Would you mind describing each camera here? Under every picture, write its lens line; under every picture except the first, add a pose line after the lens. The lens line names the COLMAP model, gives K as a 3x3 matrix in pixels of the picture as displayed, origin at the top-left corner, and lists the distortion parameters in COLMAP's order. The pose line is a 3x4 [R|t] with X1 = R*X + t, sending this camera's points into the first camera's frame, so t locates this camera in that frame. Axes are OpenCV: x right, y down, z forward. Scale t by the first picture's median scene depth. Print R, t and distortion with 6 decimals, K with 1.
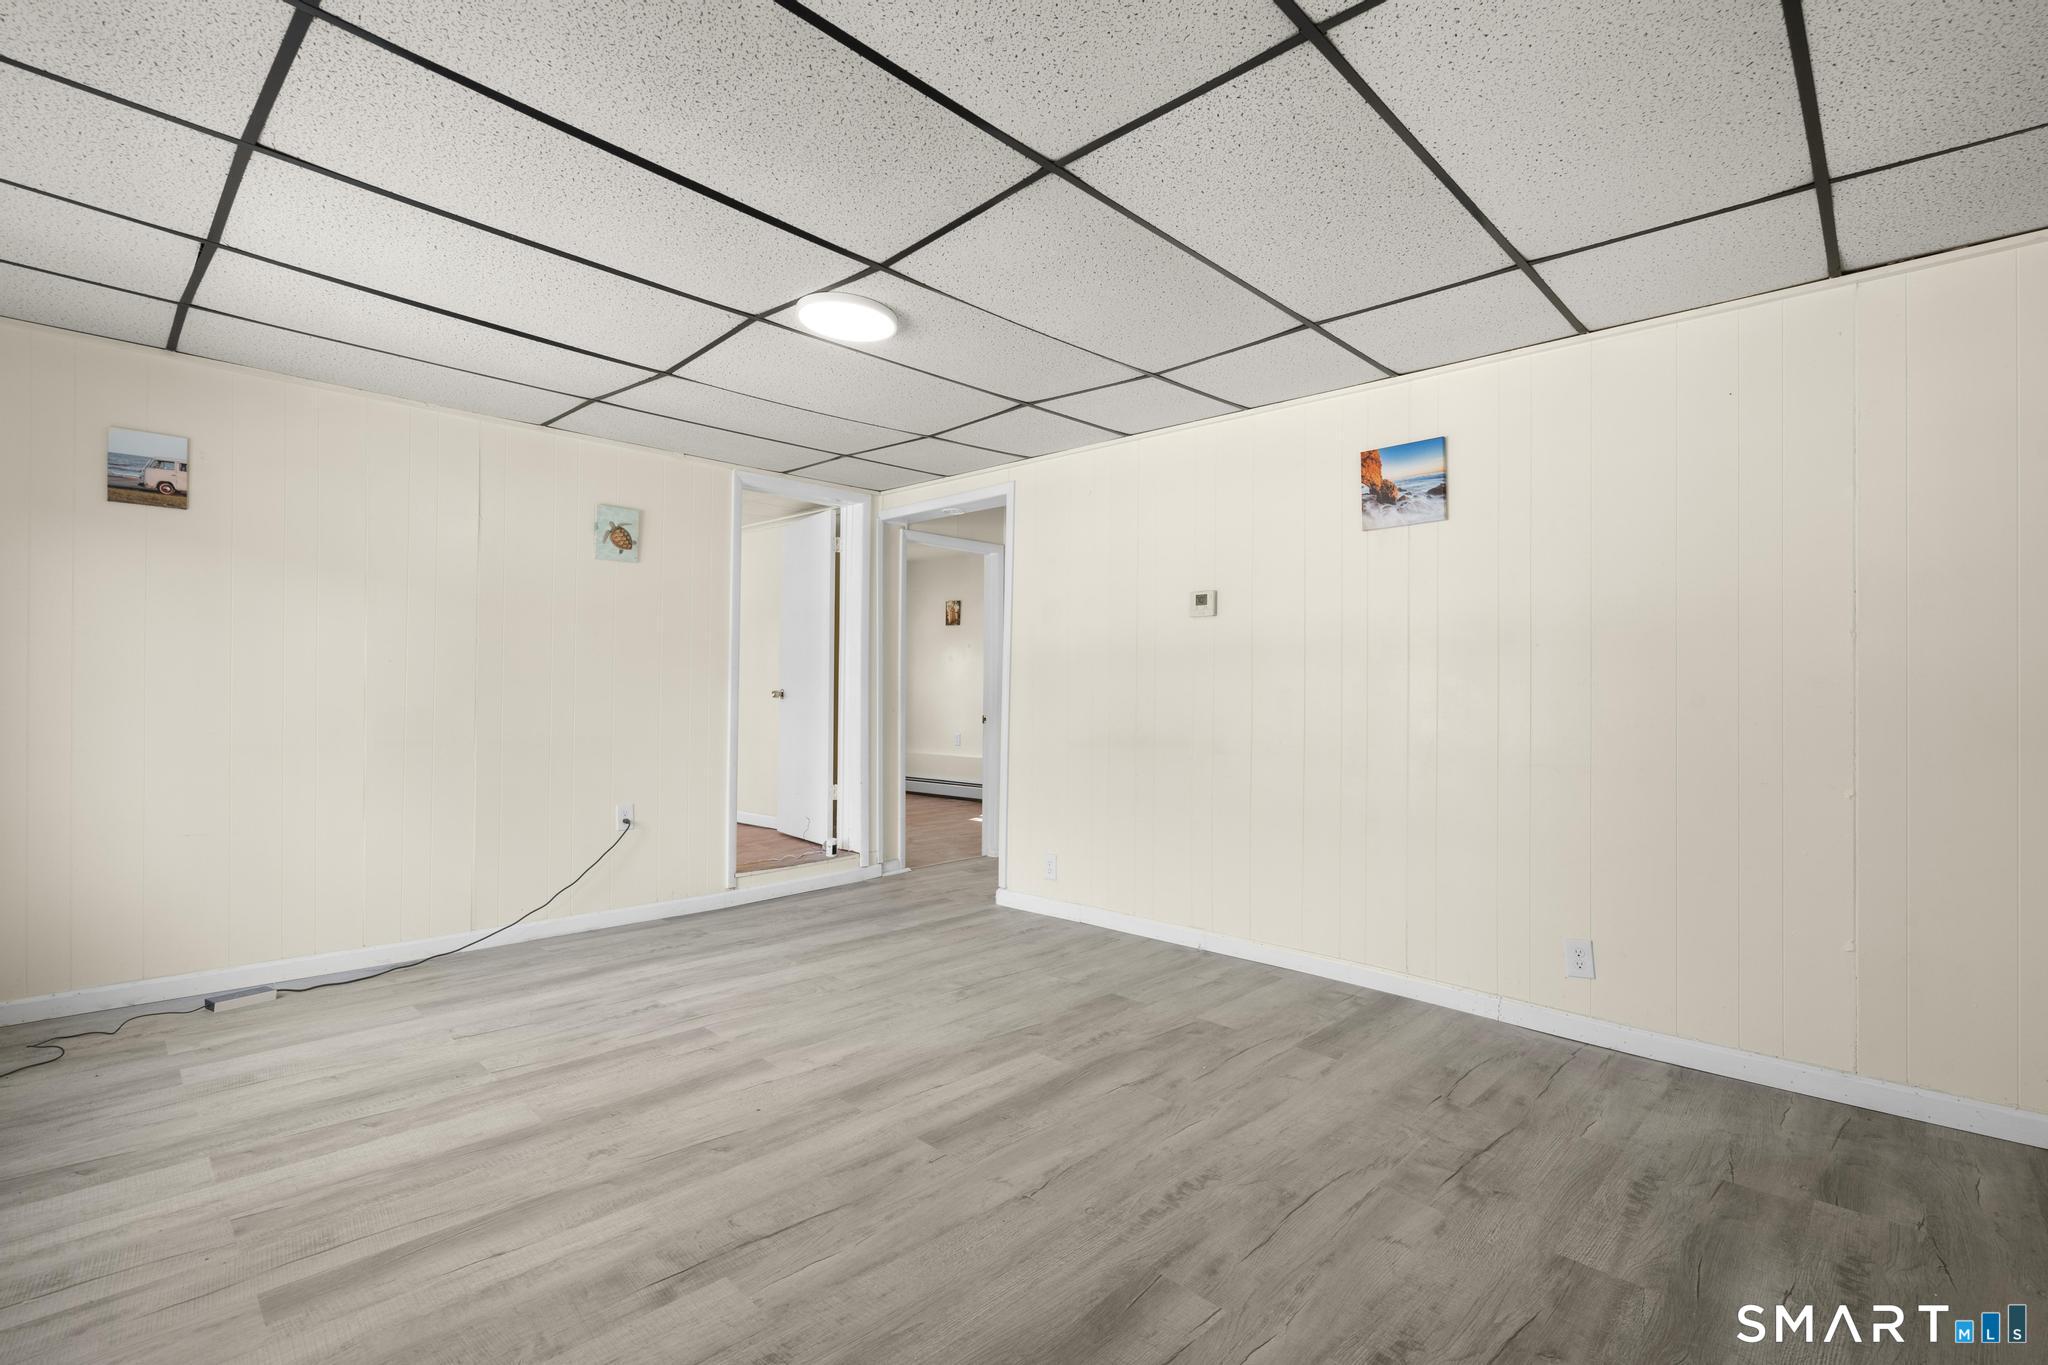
lens RADIAL K [[919.7, 0, 1021.7], [0, 919.7, 688.3], [0, 0, 1]] dist [-0.007241, 0.004034]
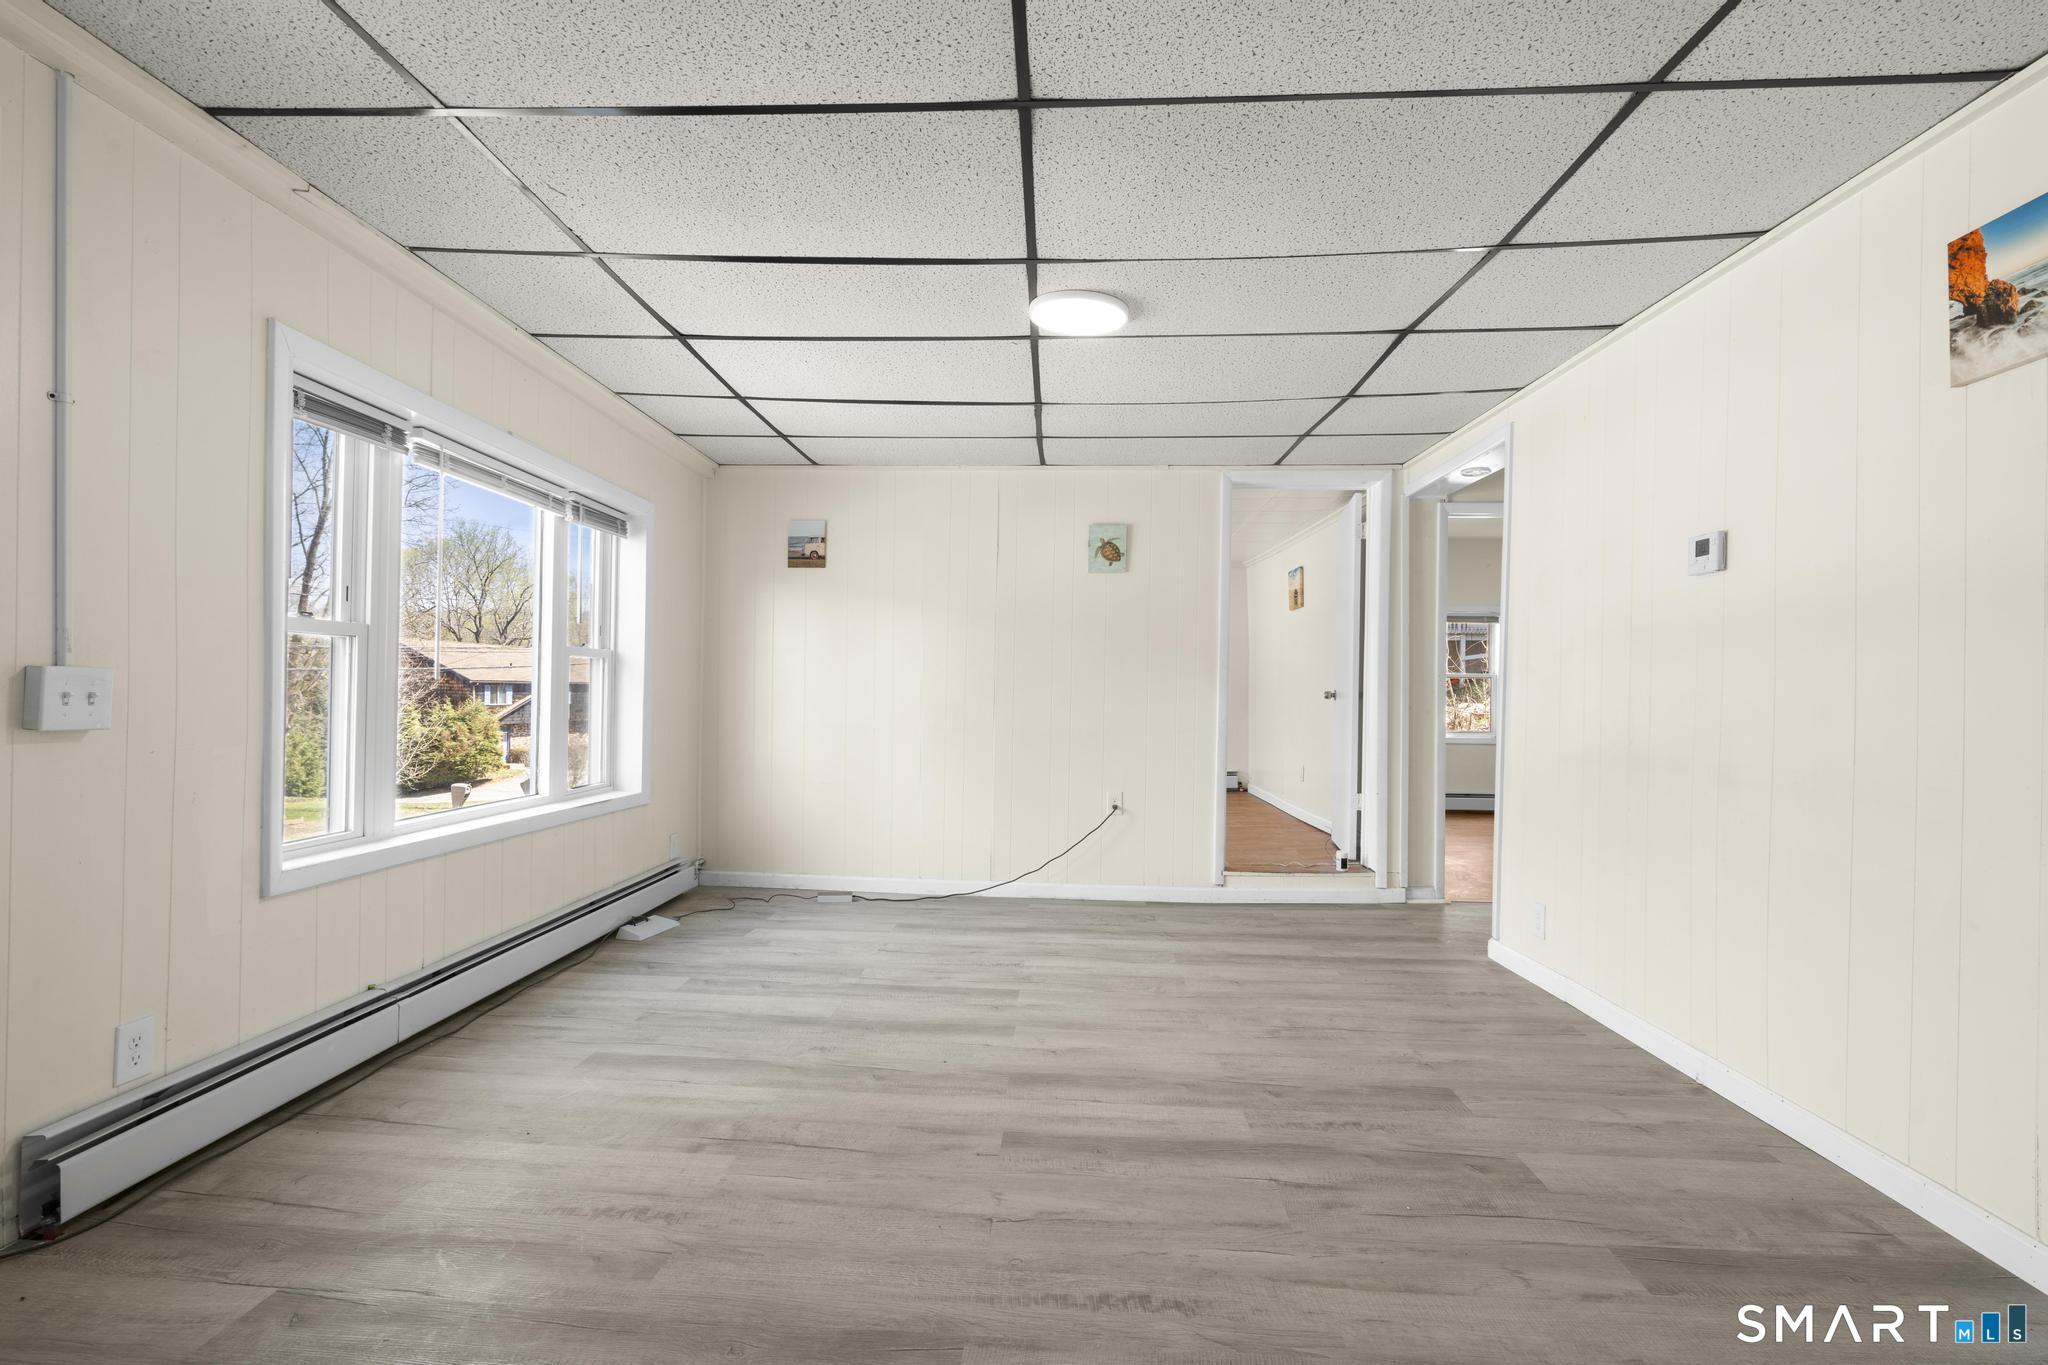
lens RADIAL K [[919.7, 0, 1021.7], [0, 919.7, 688.3], [0, 0, 1]] dist [-0.007241, 0.004034]
pose [[0.657115, -0.001952, -0.753788, 0.480155], [-0.003815, 0.999975, -0.005916, 0.012701], [0.753781, 0.006763, 0.657091, 0.268290]]
